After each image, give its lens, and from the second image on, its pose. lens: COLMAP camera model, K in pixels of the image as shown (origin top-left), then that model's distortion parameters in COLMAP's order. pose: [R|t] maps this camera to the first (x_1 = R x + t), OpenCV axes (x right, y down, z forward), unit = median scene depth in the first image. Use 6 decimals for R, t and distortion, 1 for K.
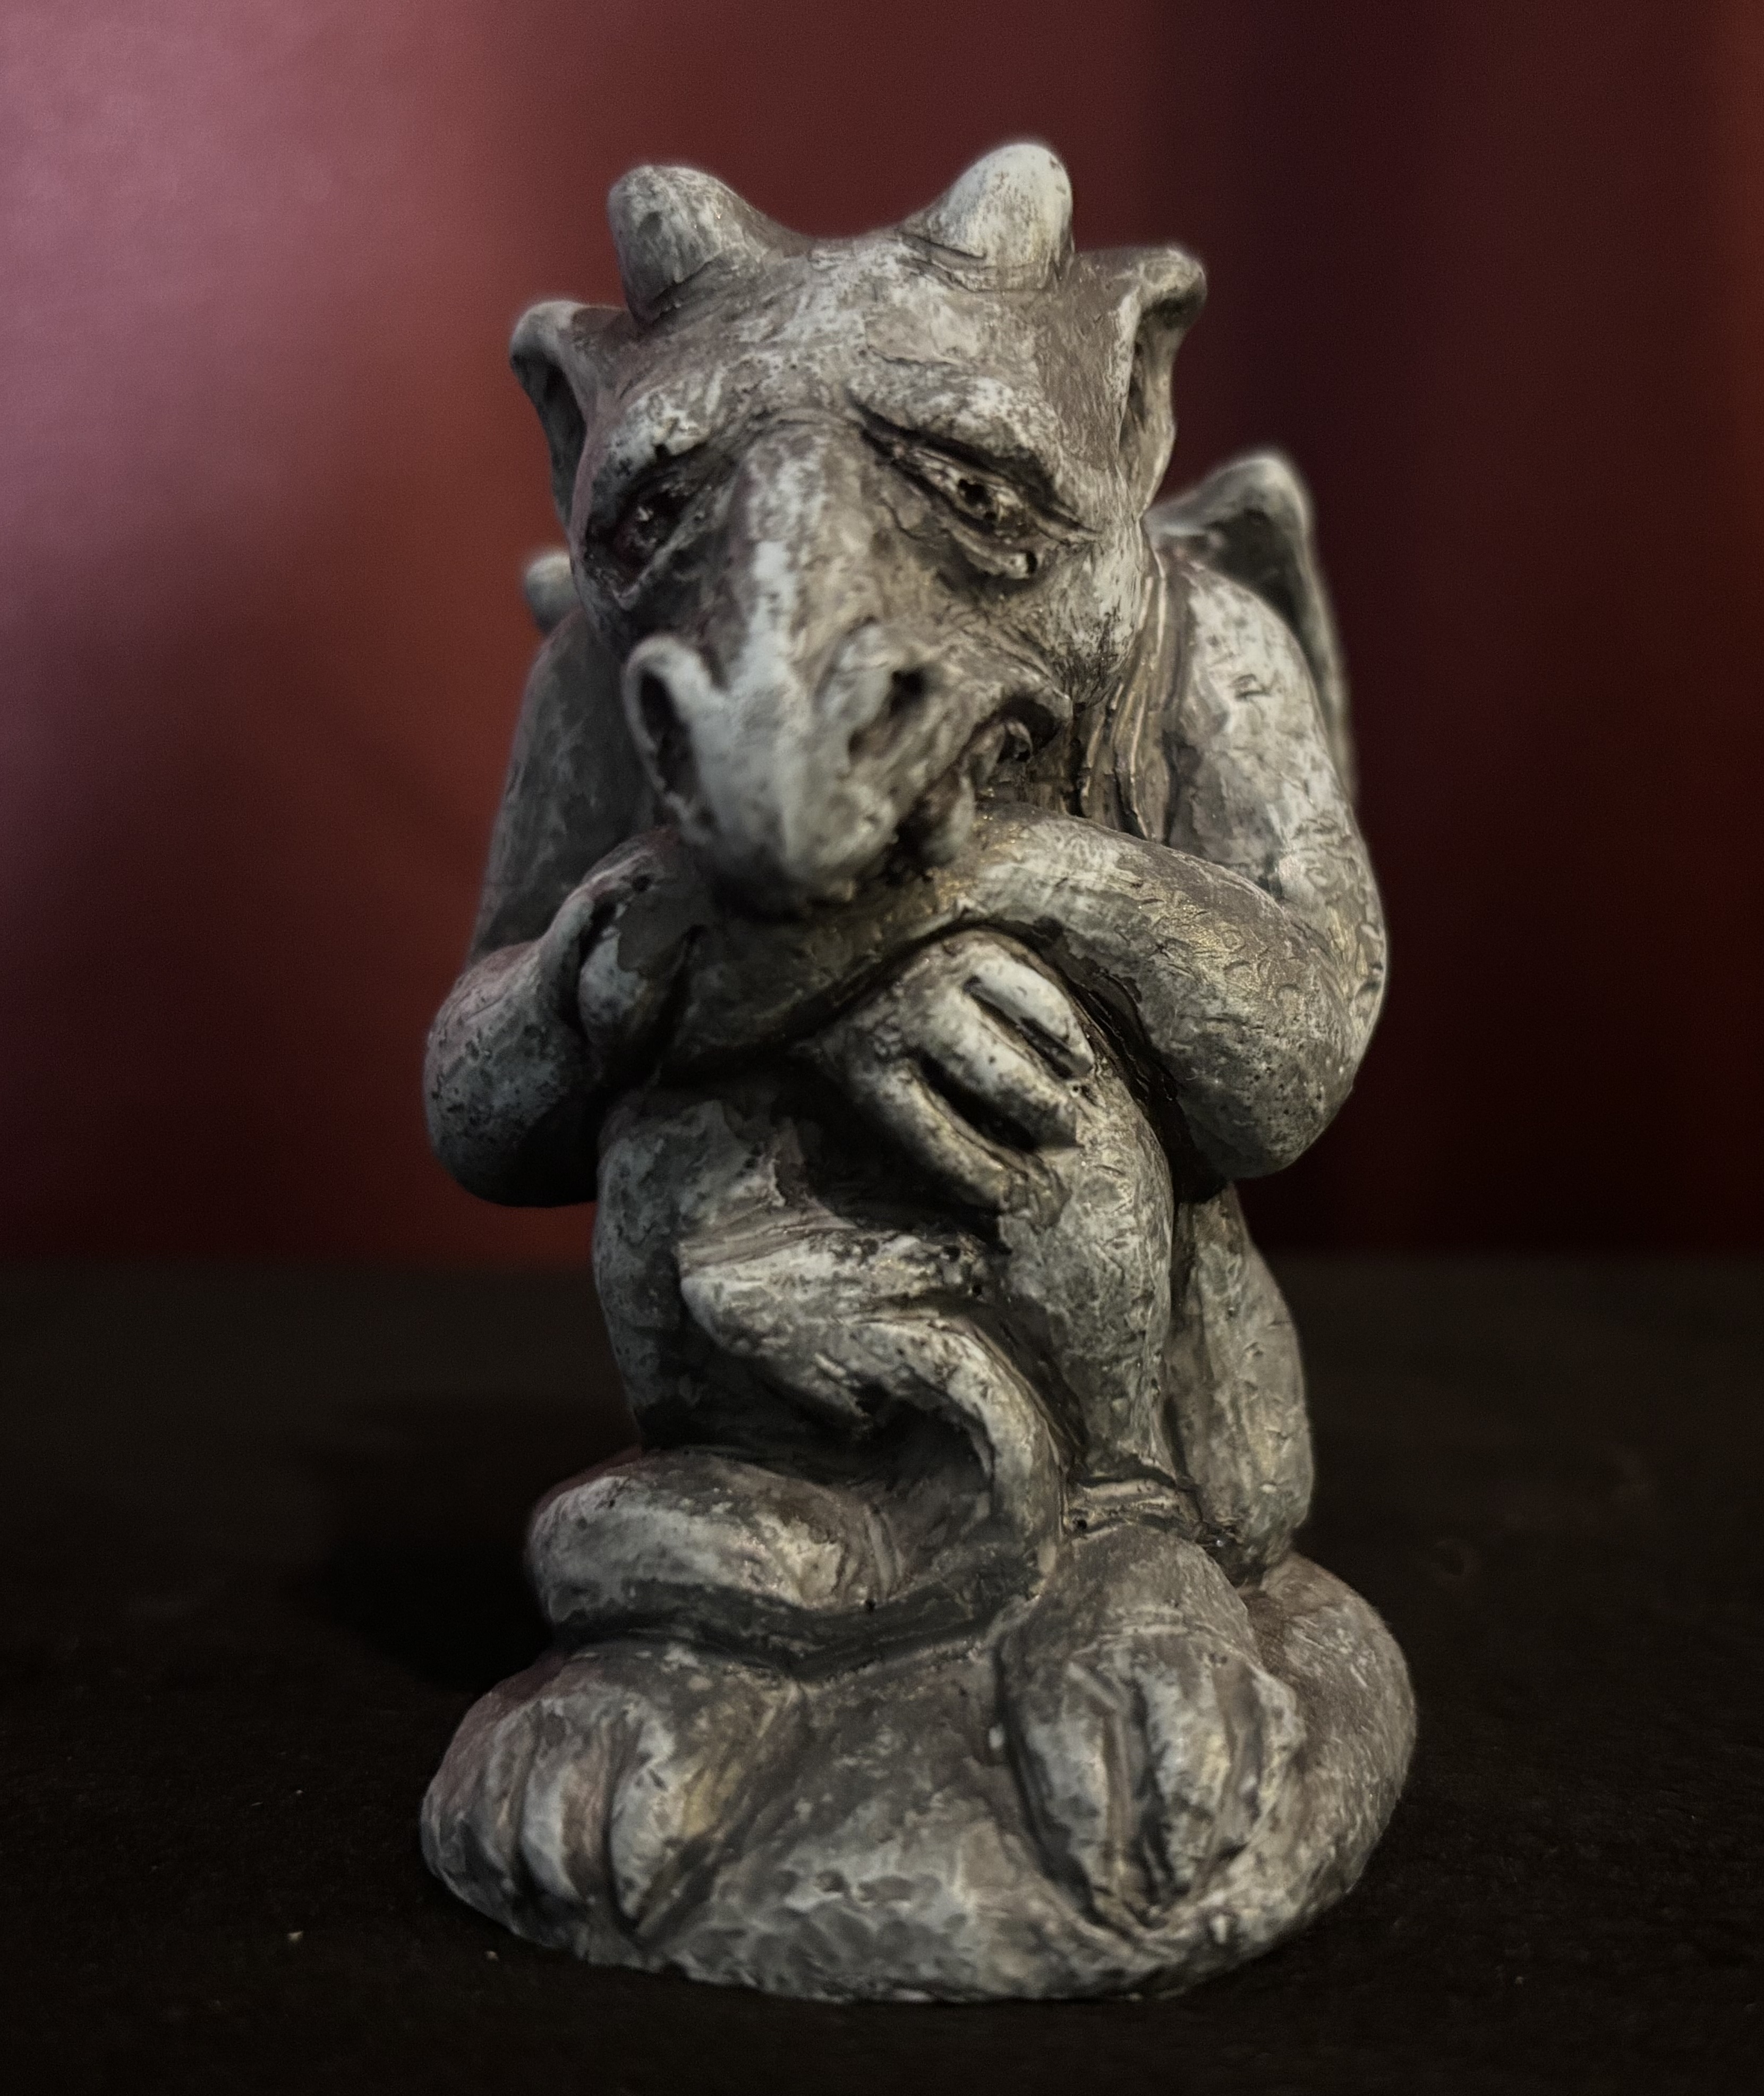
lens RADIAL K [[1785.9, 0, 882.2], [0, 1785.9, 1050.8], [0, 0, 1]] dist [0.086931, 0.005429]
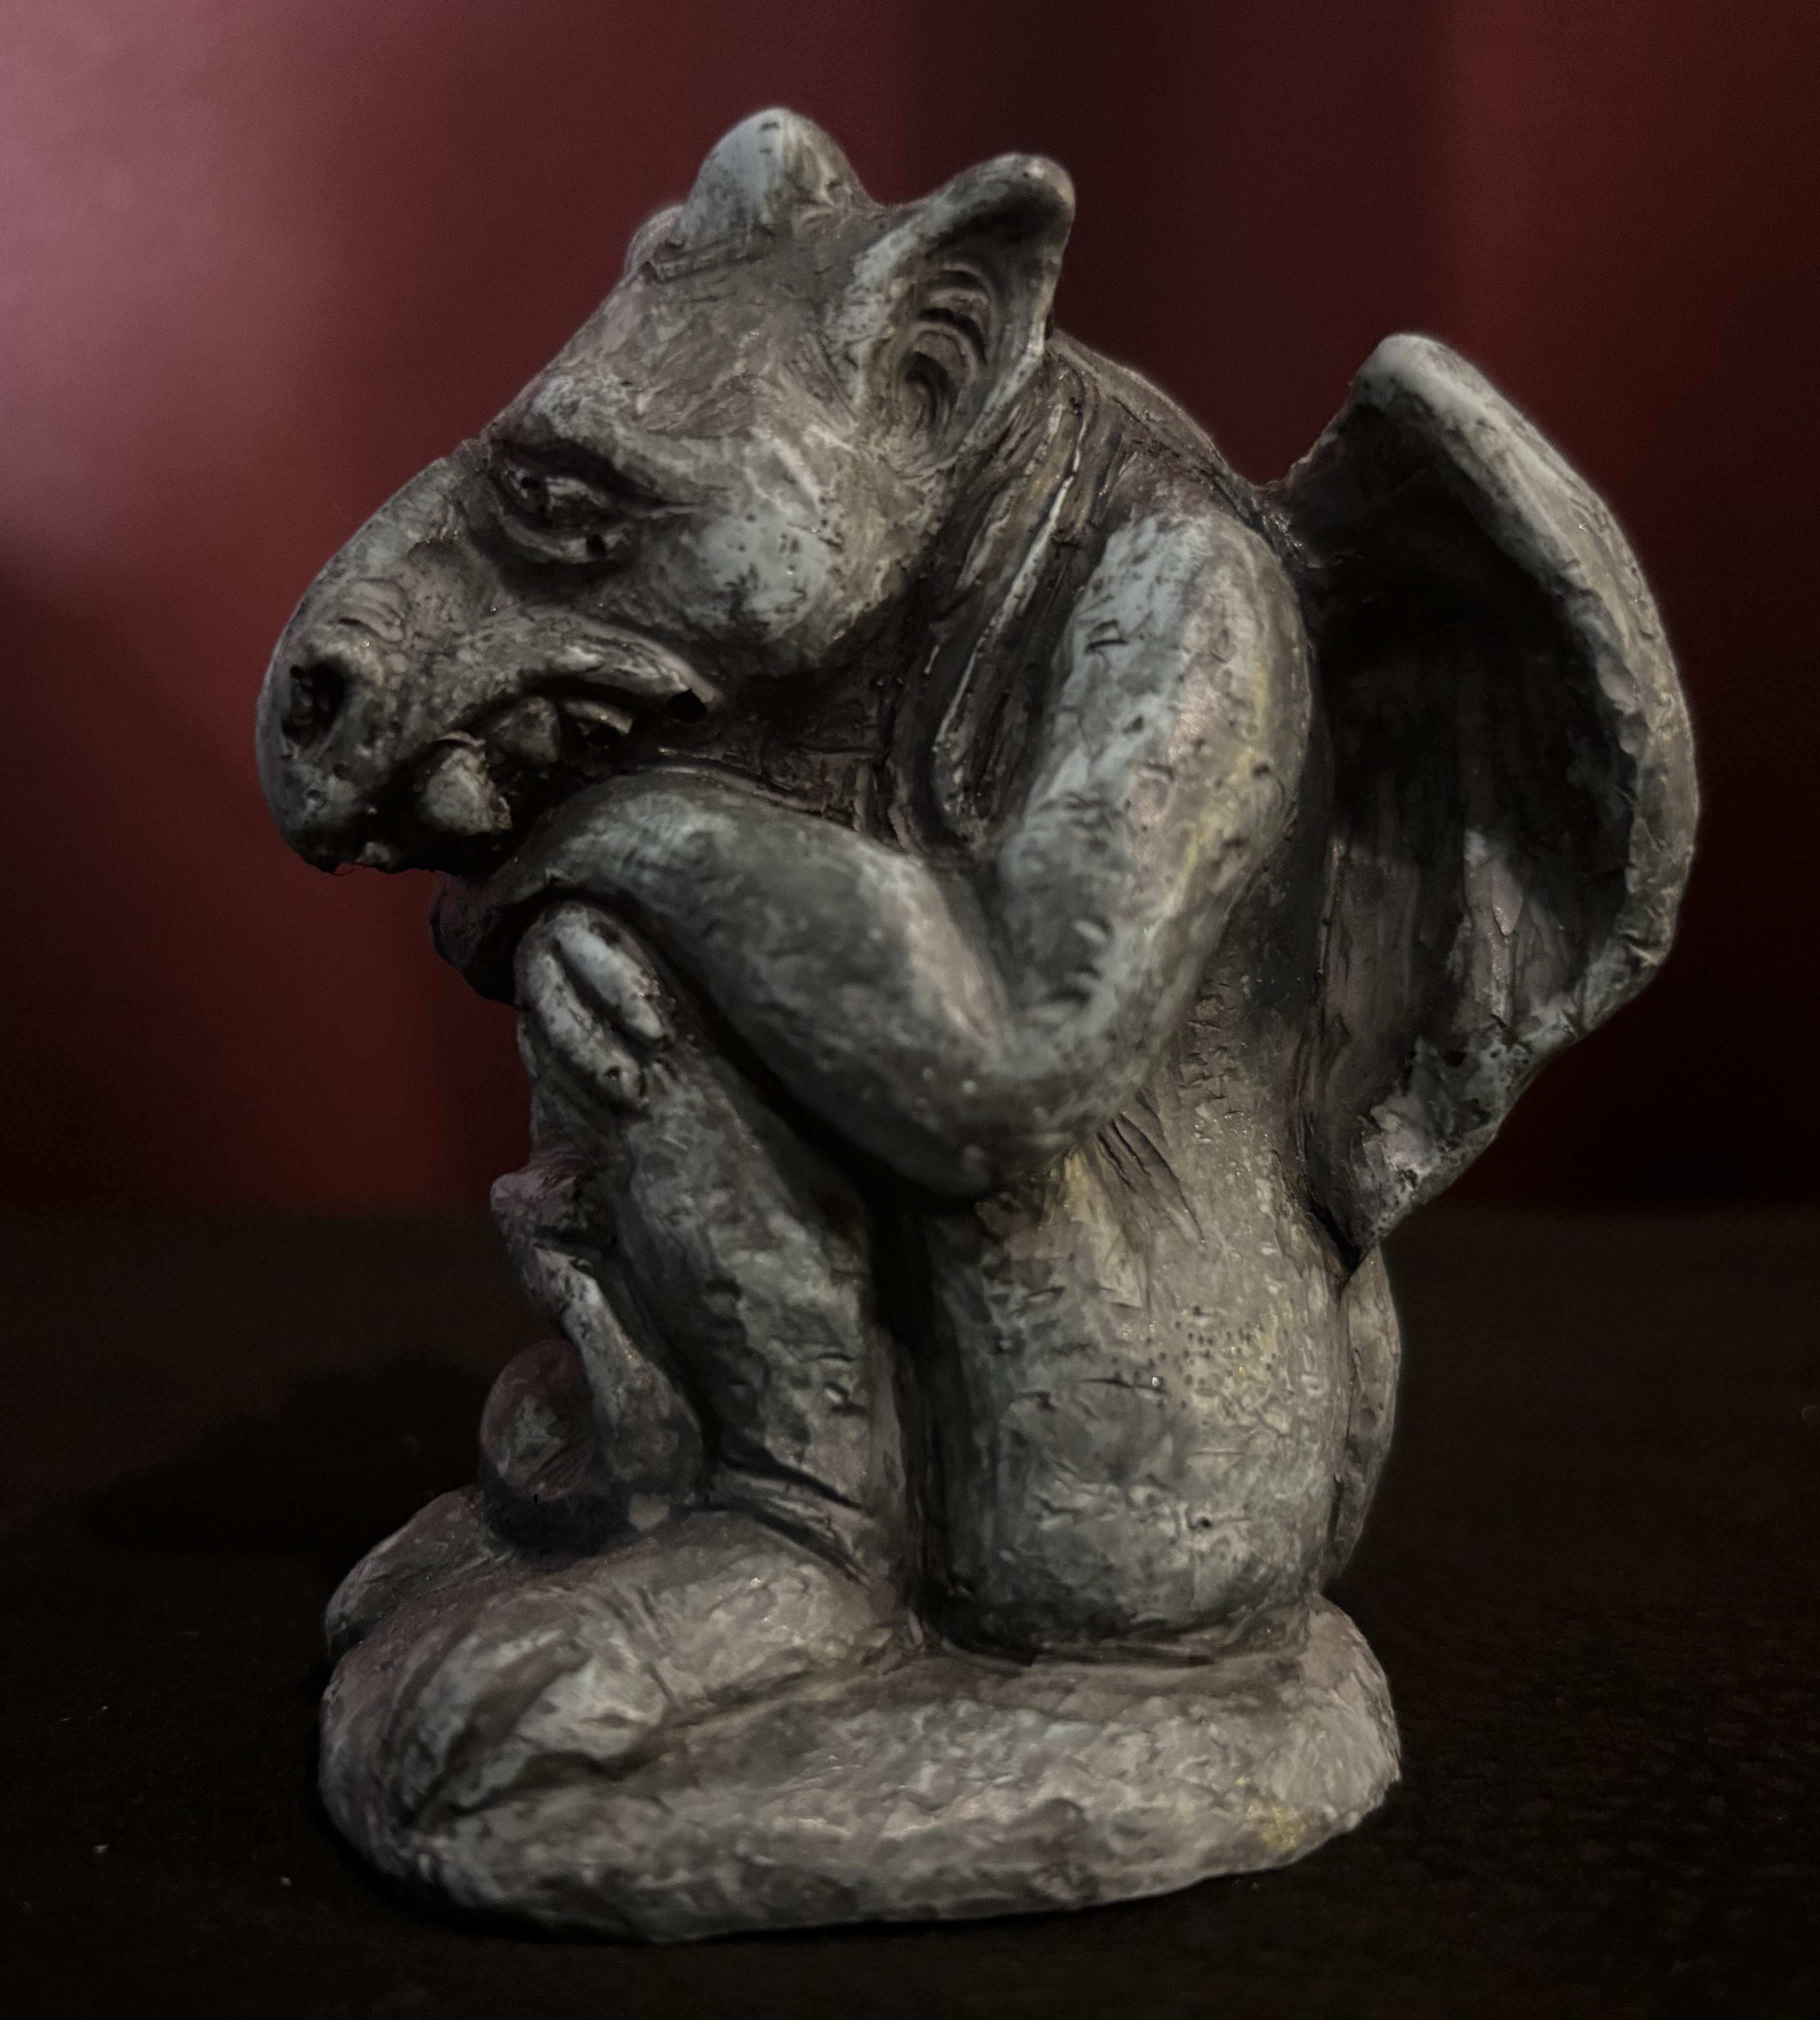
lens RADIAL K [[1710.4, 0, 910.2], [0, 1710.4, 1010.9], [0, 0, 1]] dist [0.065403, 0.000458]
pose [[0.633944, 0.102489, -0.766558, 0.947194], [-0.091486, 0.994159, 0.057260, -0.076204], [0.767949, 0.033830, 0.639617, 0.496044]]
